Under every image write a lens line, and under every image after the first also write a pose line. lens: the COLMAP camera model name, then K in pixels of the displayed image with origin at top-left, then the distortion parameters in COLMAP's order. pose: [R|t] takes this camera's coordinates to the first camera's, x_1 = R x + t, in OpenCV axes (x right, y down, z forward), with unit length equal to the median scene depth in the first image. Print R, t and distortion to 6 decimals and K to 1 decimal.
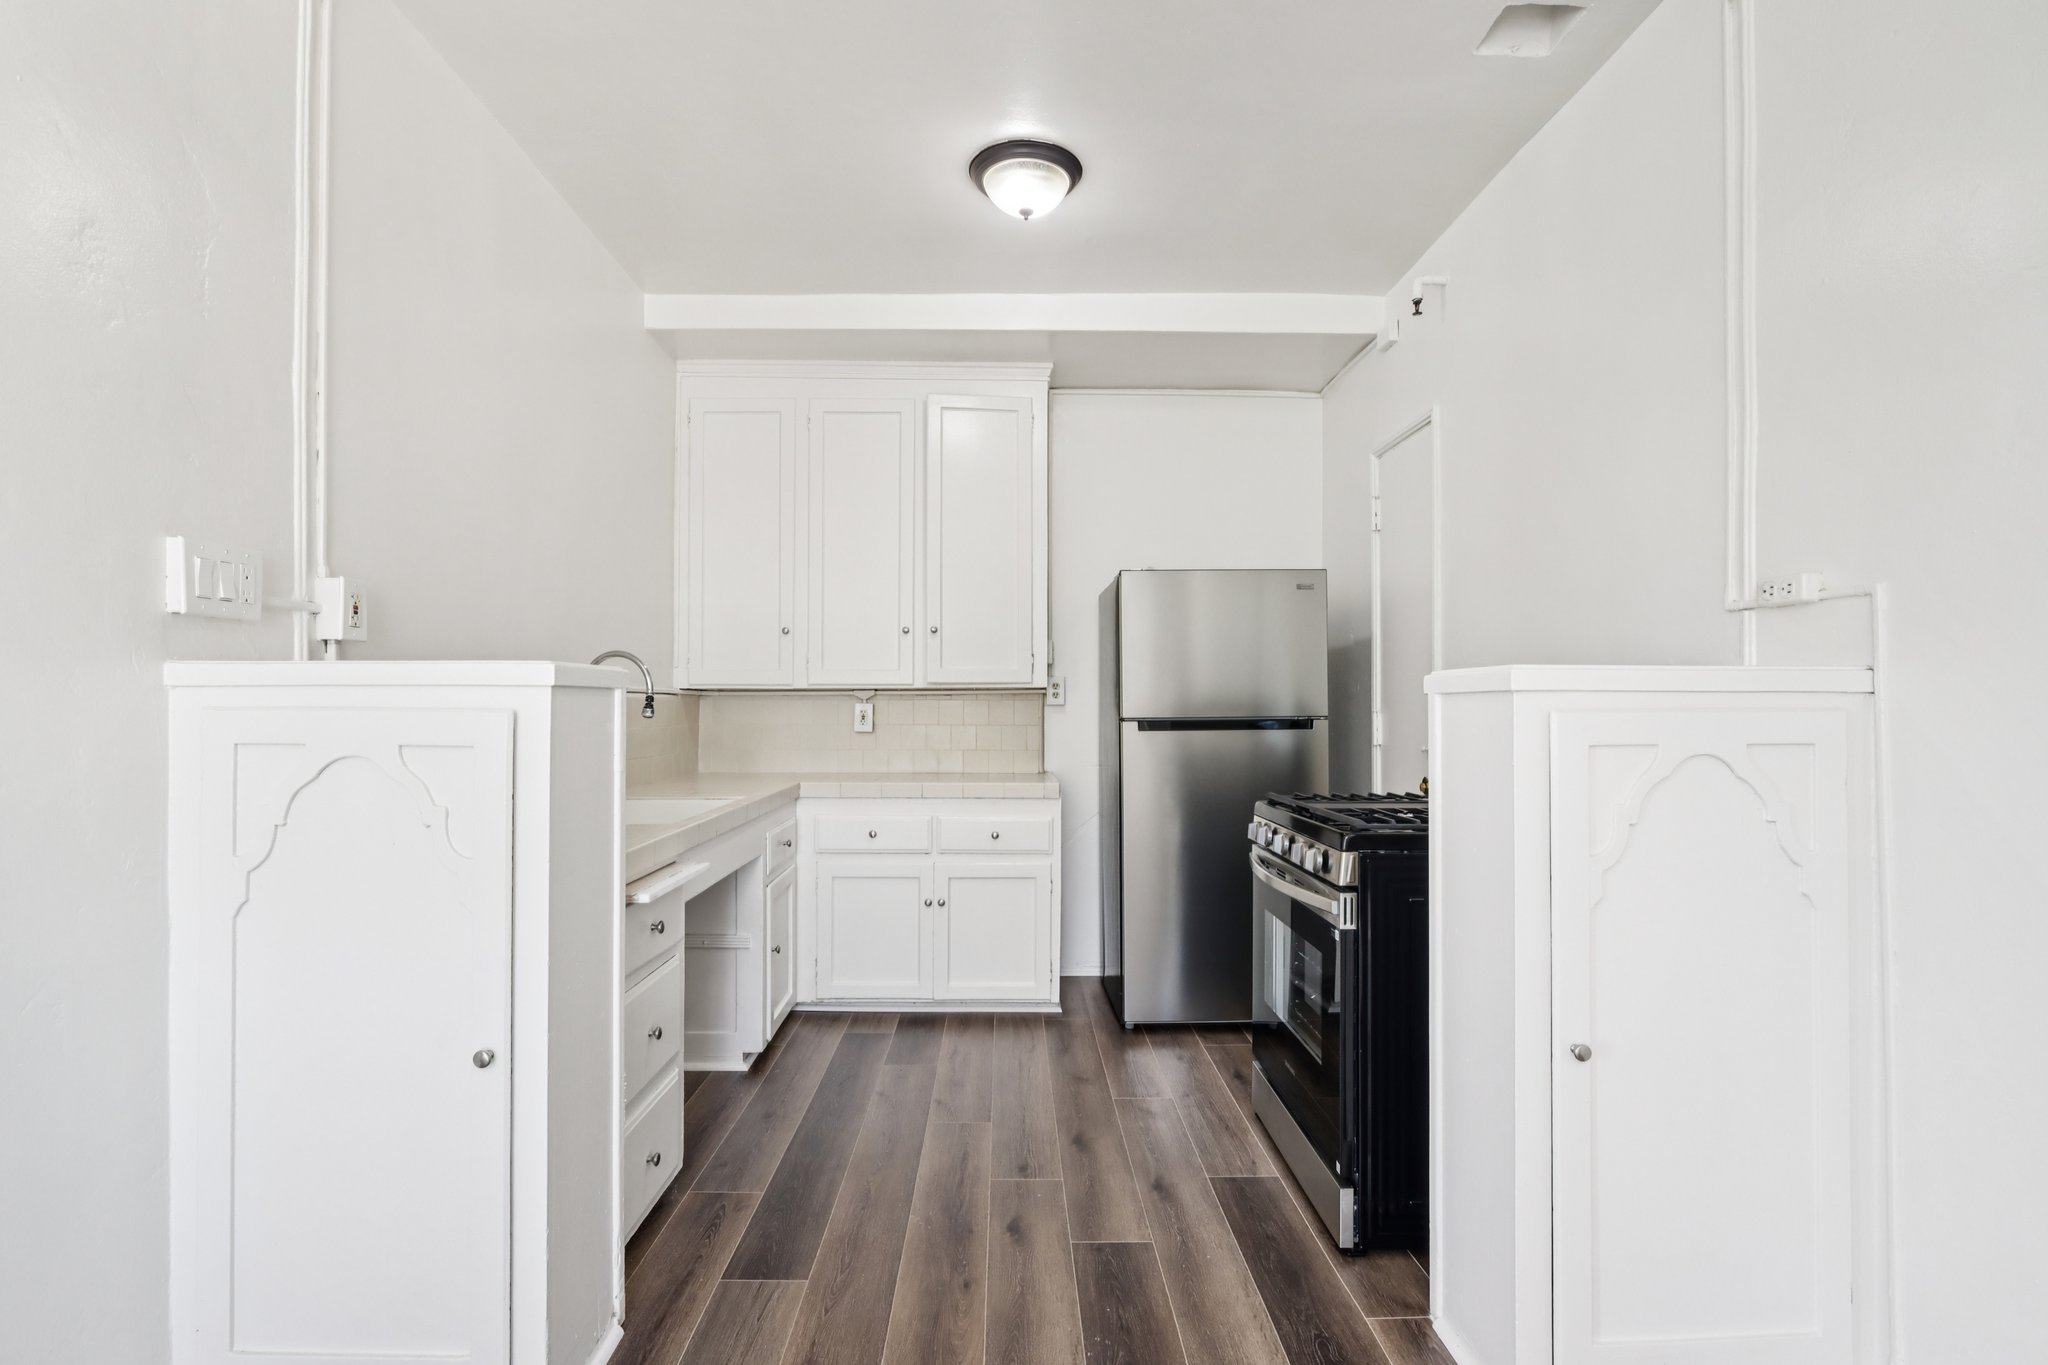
lens RADIAL K [[965.9, 0, 1022.9], [0, 965.9, 696.0], [0, 0, 1]] dist [-0.001456, -0.000219]
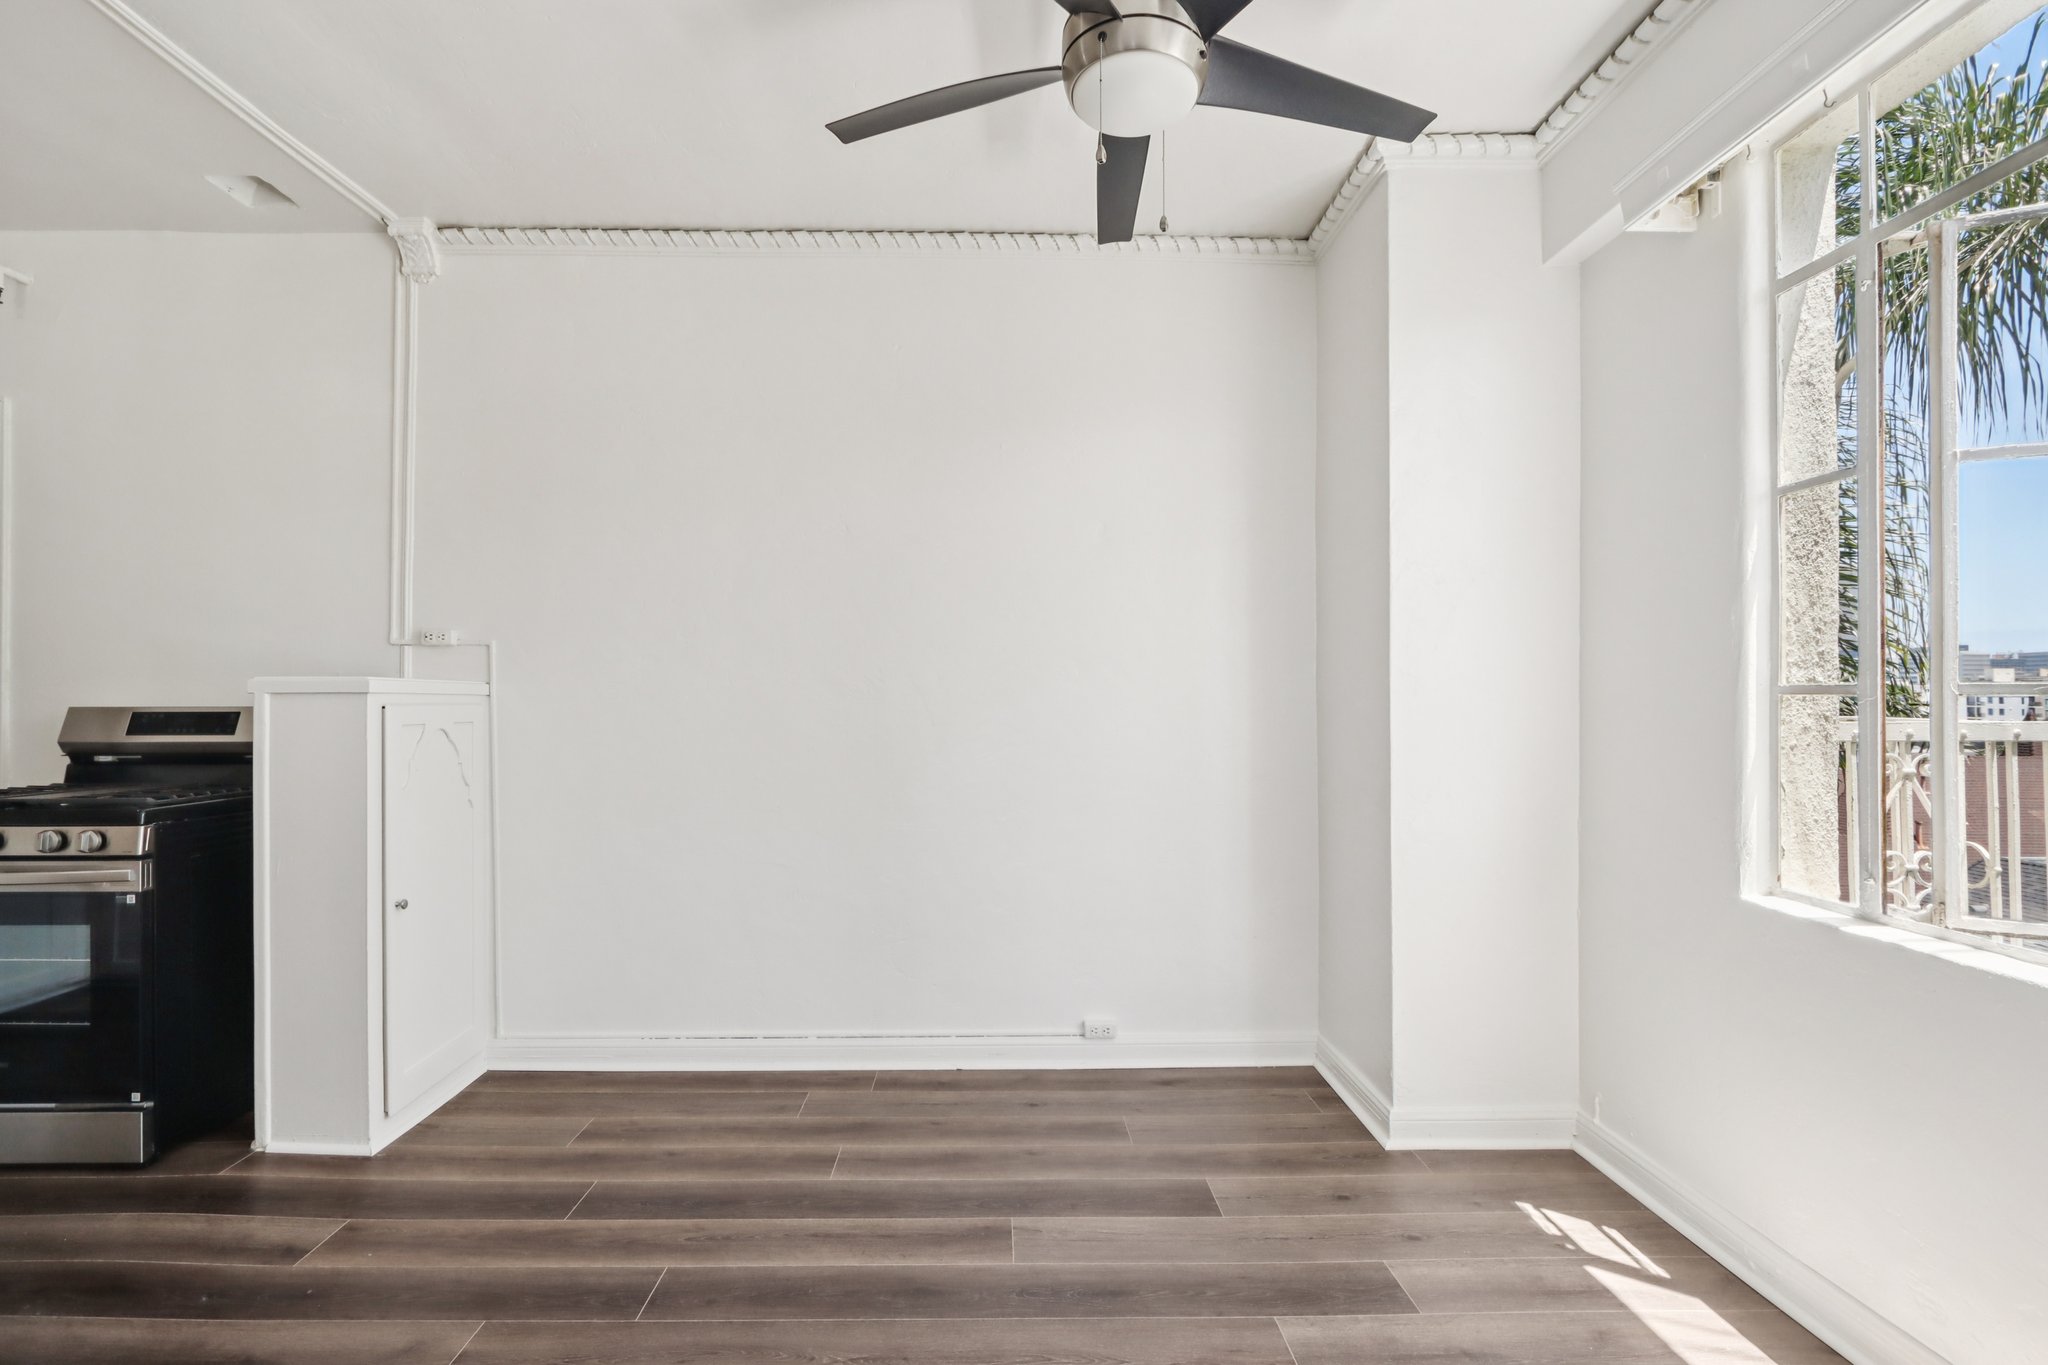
lens RADIAL K [[965.9, 0, 1022.9], [0, 965.9, 696.0], [0, 0, 1]] dist [-0.001456, -0.000219]
pose [[0.002048, 0.004129, 0.999989, -0.952341], [-0.012936, 0.999908, -0.004103, -0.007058], [-0.999914, -0.012928, 0.002101, -0.087440]]
